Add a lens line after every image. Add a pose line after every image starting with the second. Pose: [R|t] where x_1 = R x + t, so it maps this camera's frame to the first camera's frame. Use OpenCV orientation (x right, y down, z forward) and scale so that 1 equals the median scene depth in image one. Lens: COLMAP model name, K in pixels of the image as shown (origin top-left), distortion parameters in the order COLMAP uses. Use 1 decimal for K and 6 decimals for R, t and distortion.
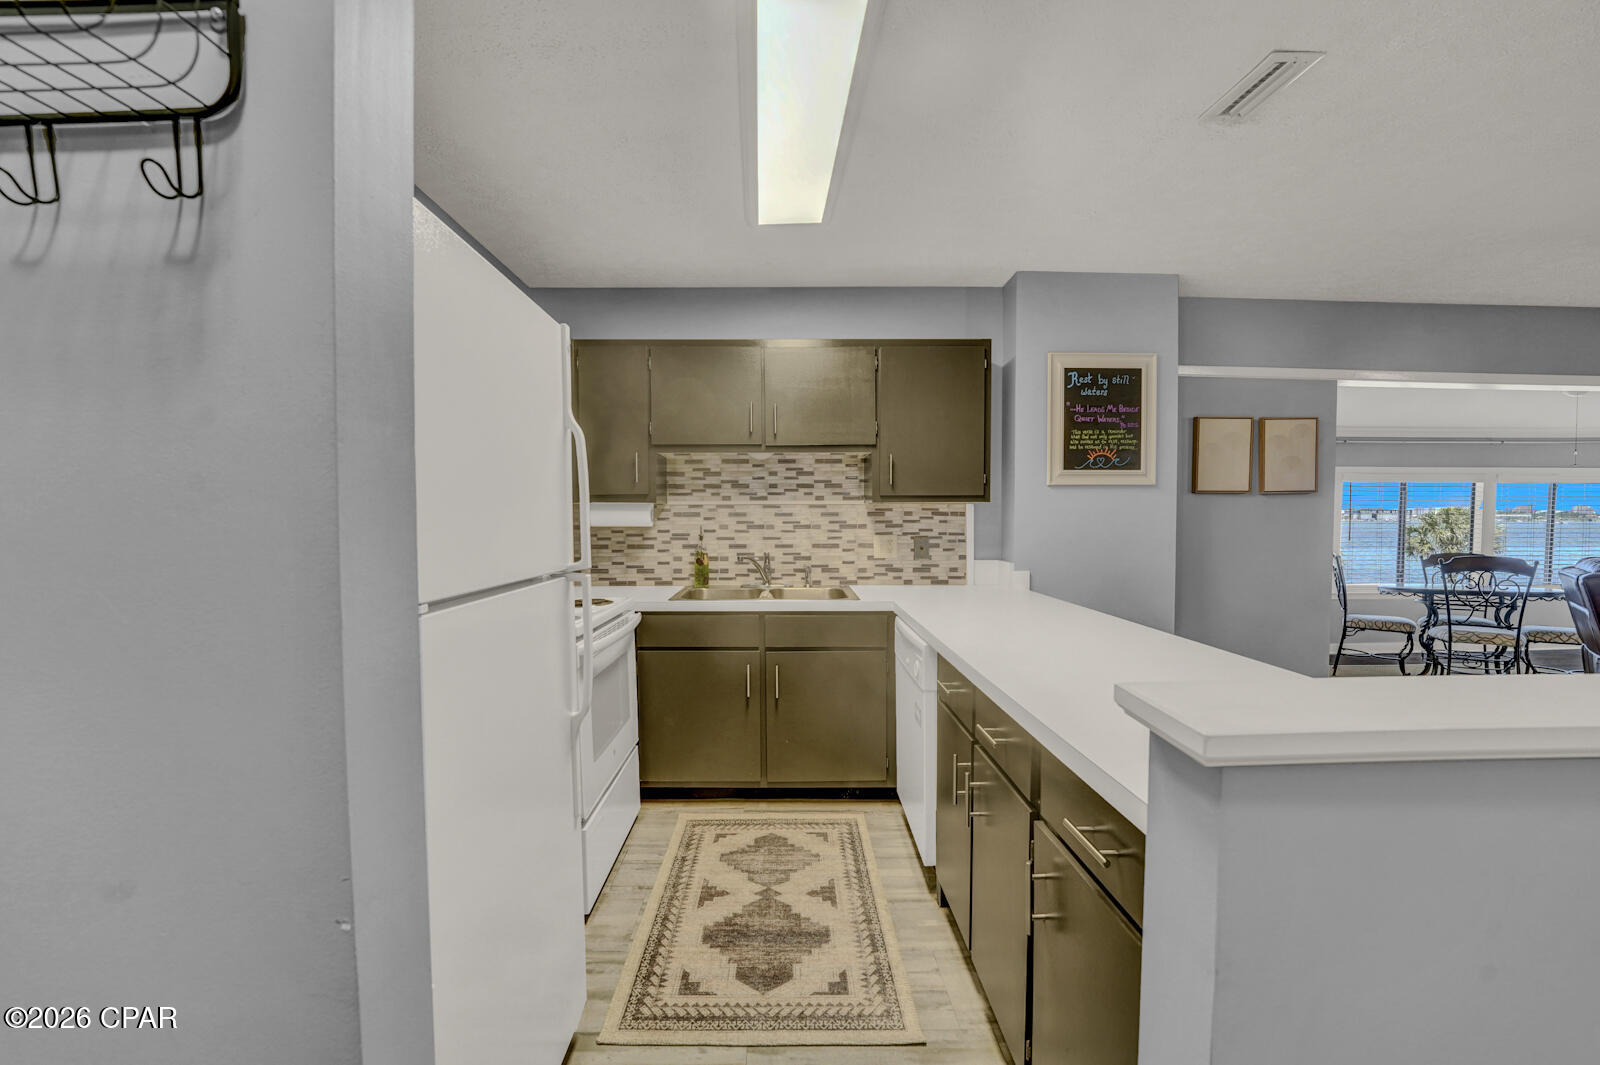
lens RADIAL K [[661.6, 0, 790.1], [0, 661.6, 539.3], [0, 0, 1]] dist [-0.031740, 0.004847]
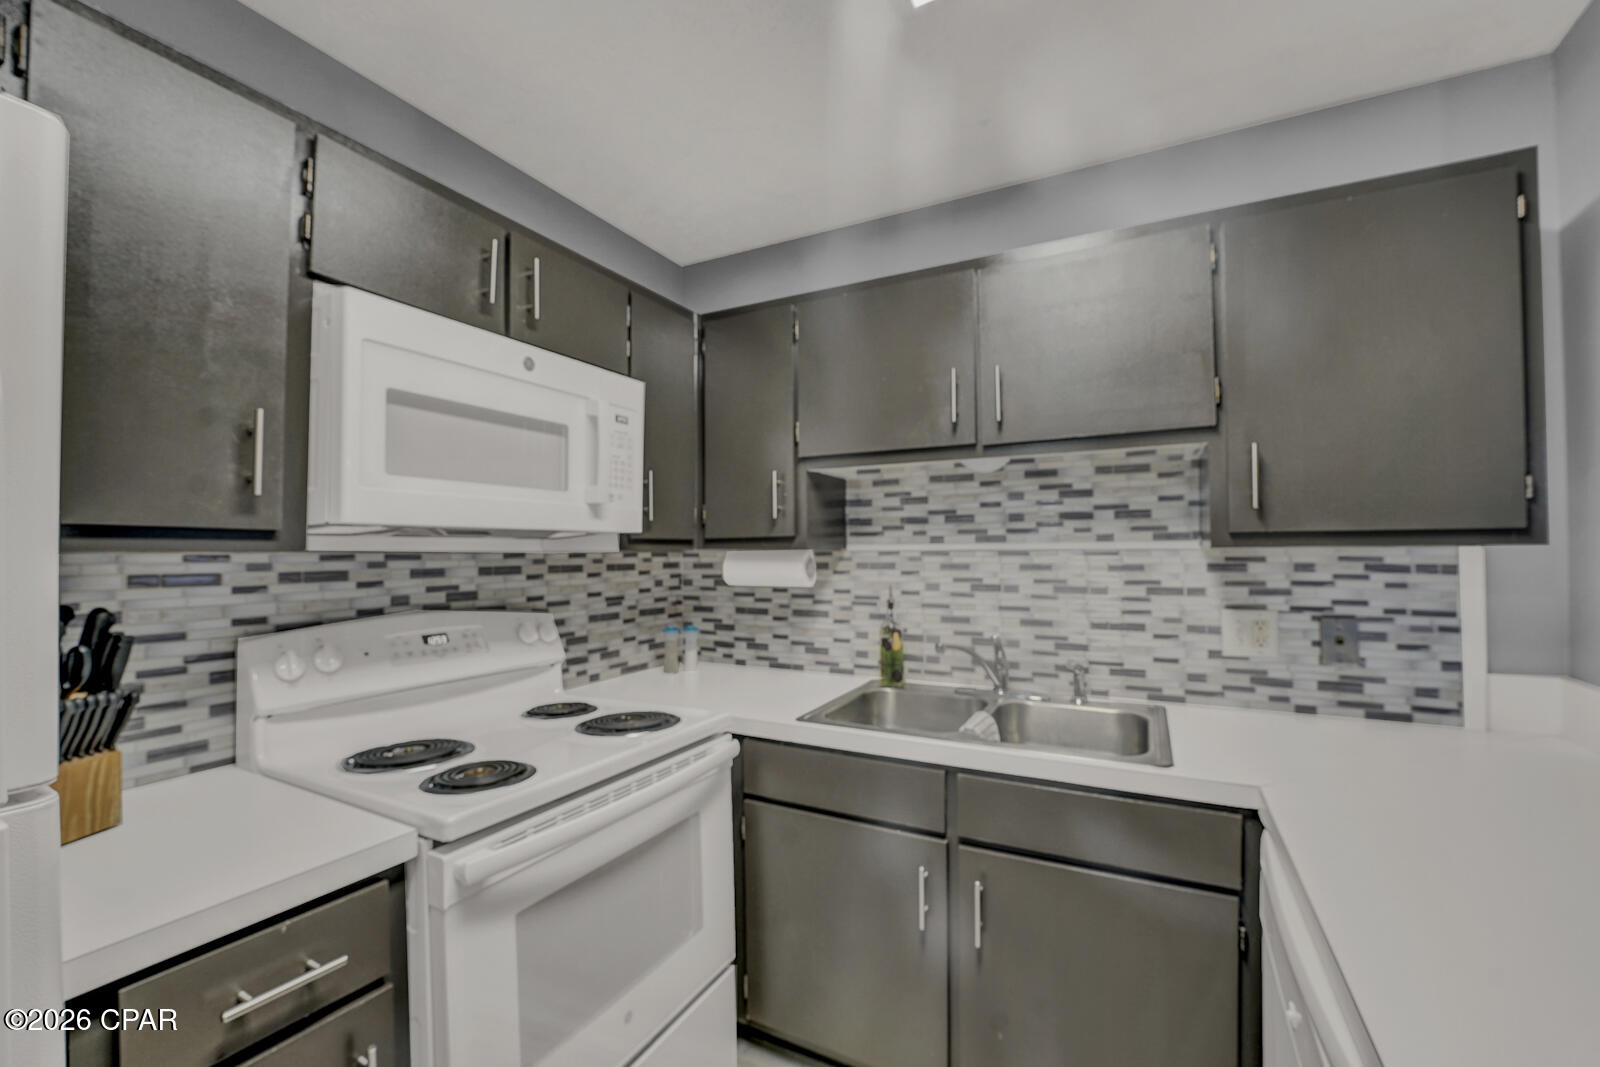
lens RADIAL K [[664.3, 0, 792.5], [0, 664.3, 542.9], [0, 0, 1]] dist [-0.028744, -0.000054]
pose [[0.877608, -0.007439, -0.479321, 0.079086], [-0.013715, 0.999081, -0.040617, -0.032521], [0.479183, 0.042220, 0.876699, 0.401348]]
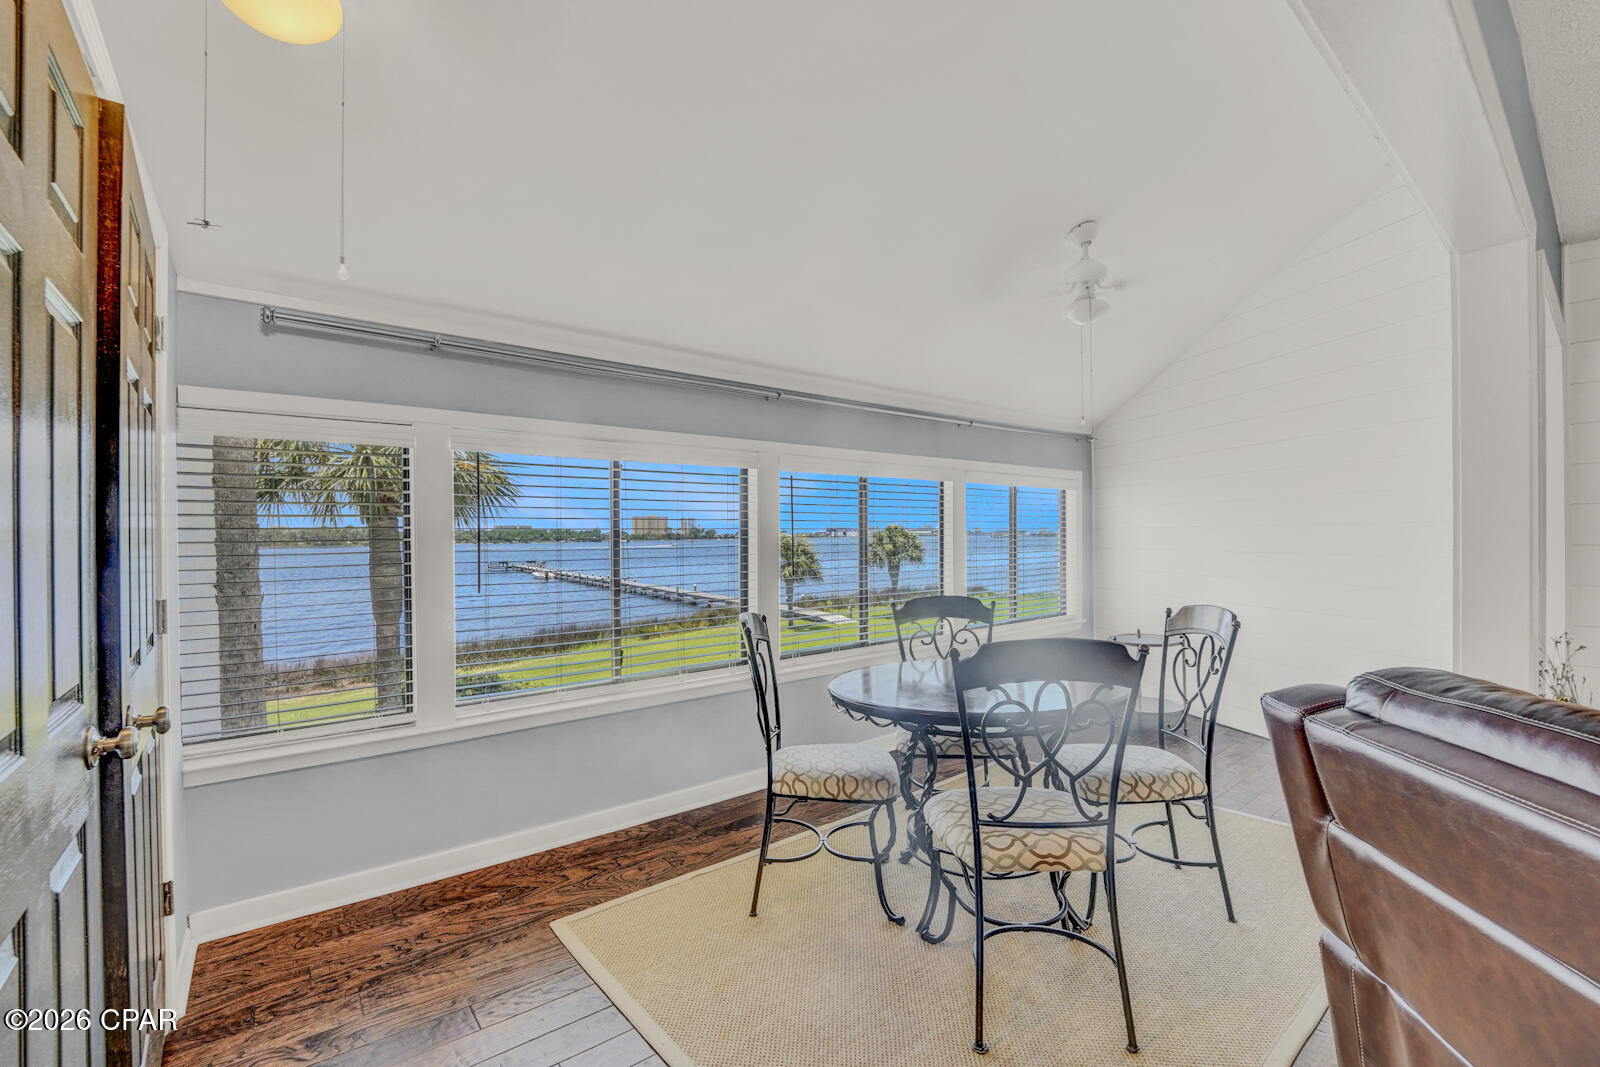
lens RADIAL K [[671.9, 0, 788.8], [0, 671.9, 534.8], [0, 0, 1]] dist [-0.001925, -0.000215]
pose [[0.795695, -0.007241, 0.605655, 0.945557], [0.029954, 0.999175, -0.027407, -0.032817], [-0.604957, 0.039950, 0.795255, 1.002173]]
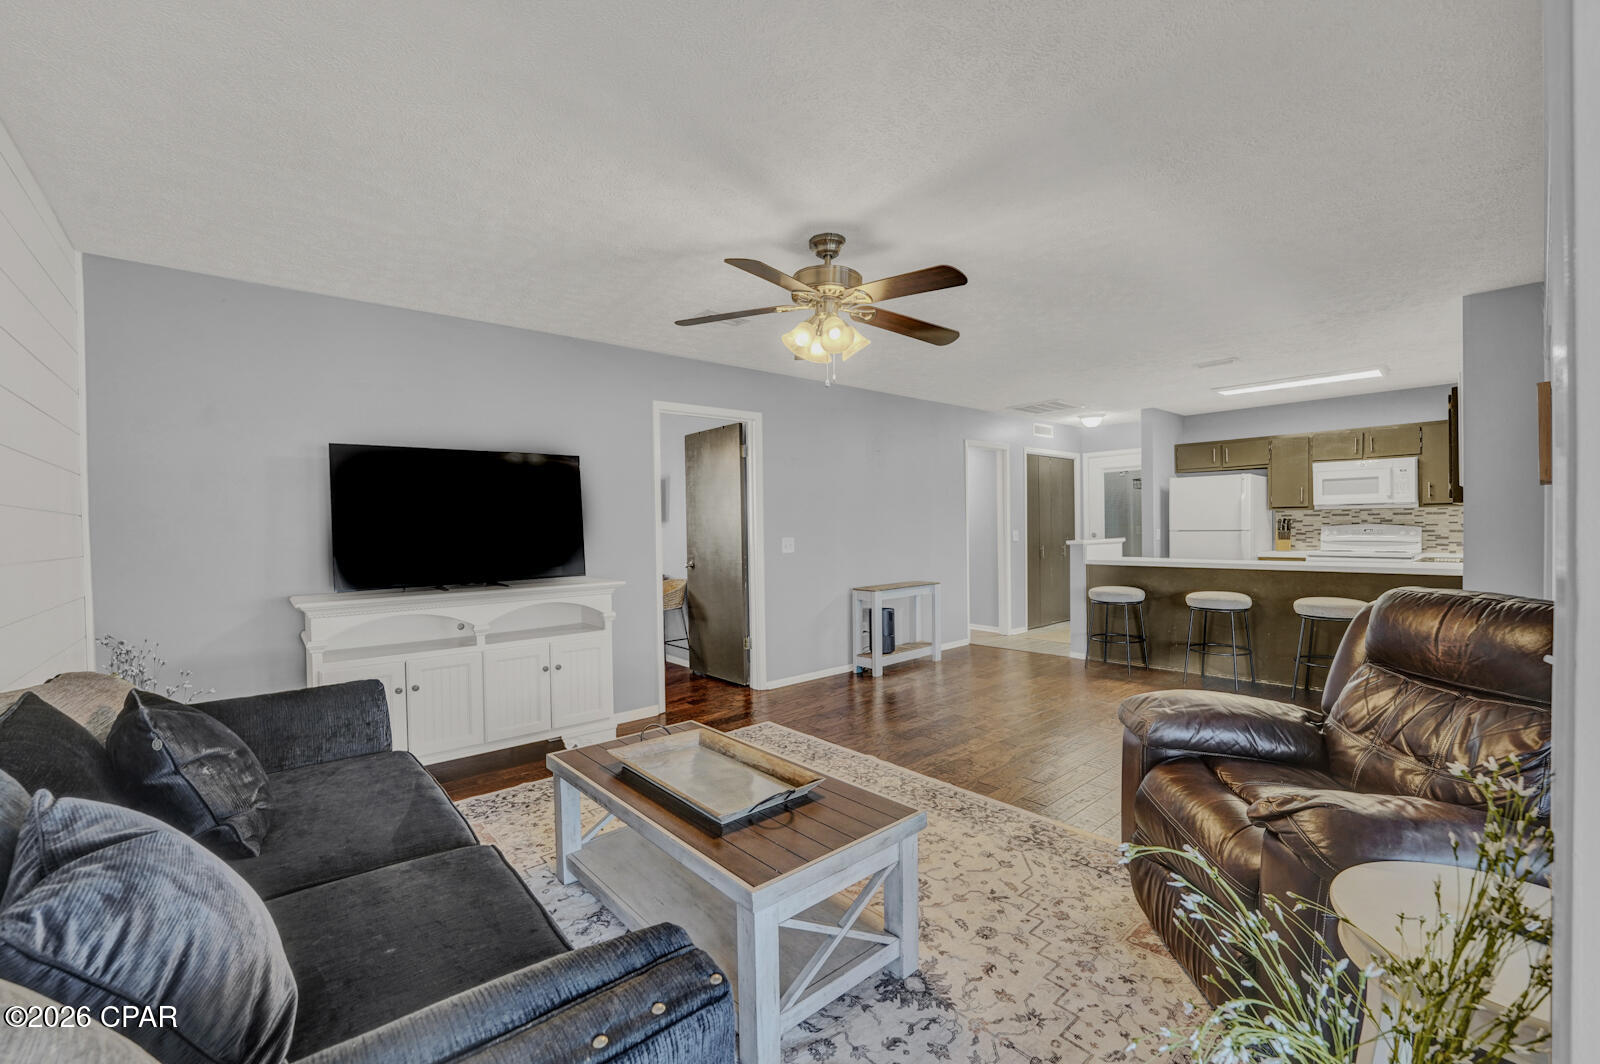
lens RADIAL K [[664.5, 0, 790.2], [0, 664.5, 533.3], [0, 0, 1]] dist [-0.027024, 0.000358]
pose [[-0.770505, 0.020768, -0.637095, 2.063945], [-0.005287, 0.999227, 0.038966, -0.035184], [0.637412, 0.033392, -0.769799, 1.061125]]
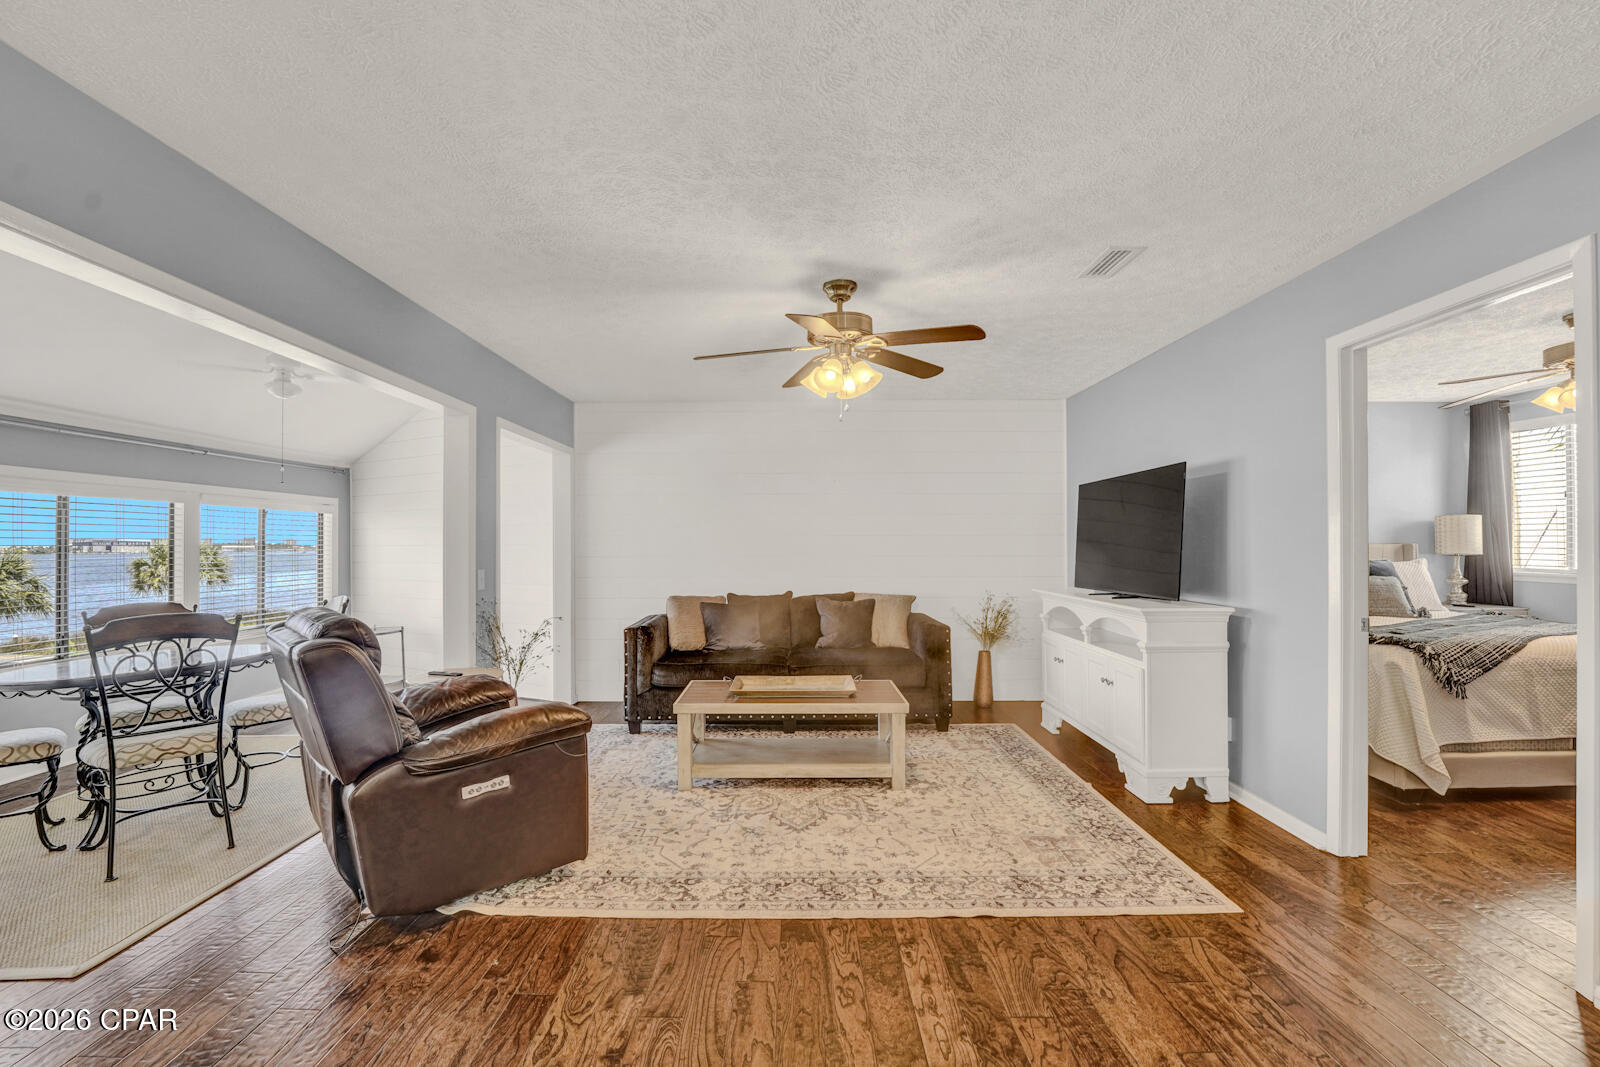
lens RADIAL K [[661.6, 0, 790.1], [0, 661.6, 540.3], [0, 0, 1]] dist [-0.031740, 0.004847]
pose [[0.023173, 0.008470, 0.999696, 0.632663], [0.039757, 0.999165, -0.009387, -0.017940], [-0.998941, 0.039962, 0.022817, 0.510035]]
